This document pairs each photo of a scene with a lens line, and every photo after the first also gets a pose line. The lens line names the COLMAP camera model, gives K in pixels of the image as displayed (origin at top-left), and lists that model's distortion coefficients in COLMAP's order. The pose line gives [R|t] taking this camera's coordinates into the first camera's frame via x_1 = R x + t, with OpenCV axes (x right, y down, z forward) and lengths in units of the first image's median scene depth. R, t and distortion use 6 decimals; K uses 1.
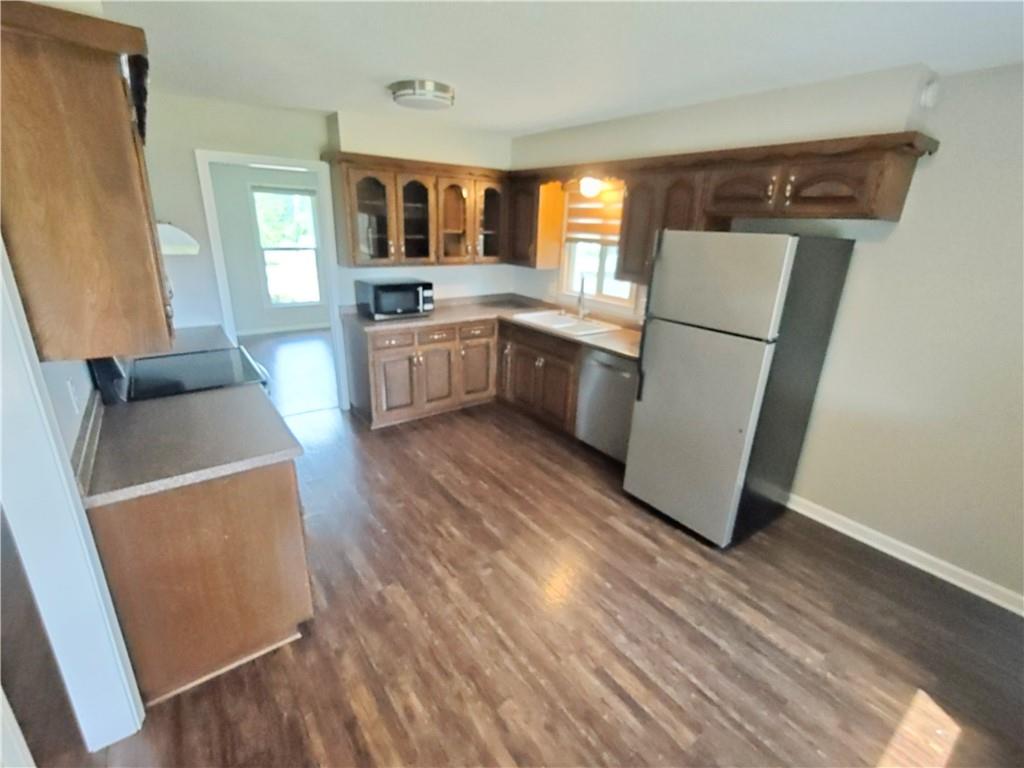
lens RADIAL K [[461.8, 0, 512.9], [0, 461.8, 381.7], [0, 0, 1]] dist [0.000137, -0.000135]
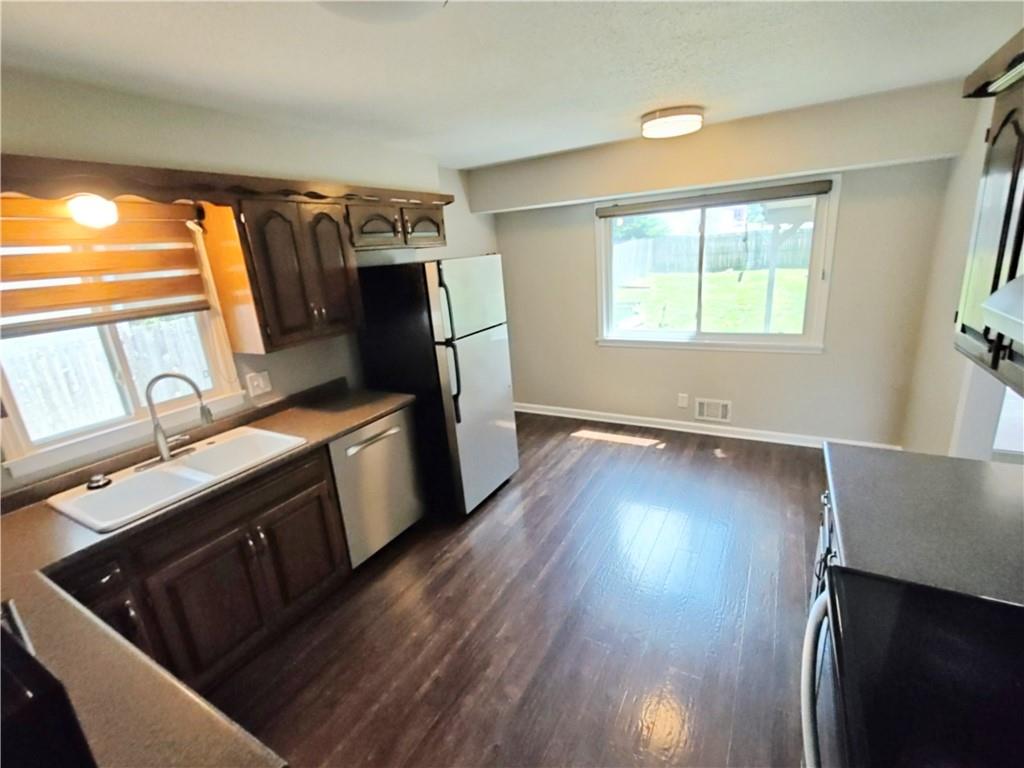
lens RADIAL K [[461.8, 0, 514.0], [0, 461.8, 380.8], [0, 0, 1]] dist [0.000137, -0.000135]
pose [[-0.406454, -0.253542, 0.877788, -0.793698], [0.355532, 0.841117, 0.407576, -0.500393], [-0.841660, 0.477743, -0.251733, 1.338333]]
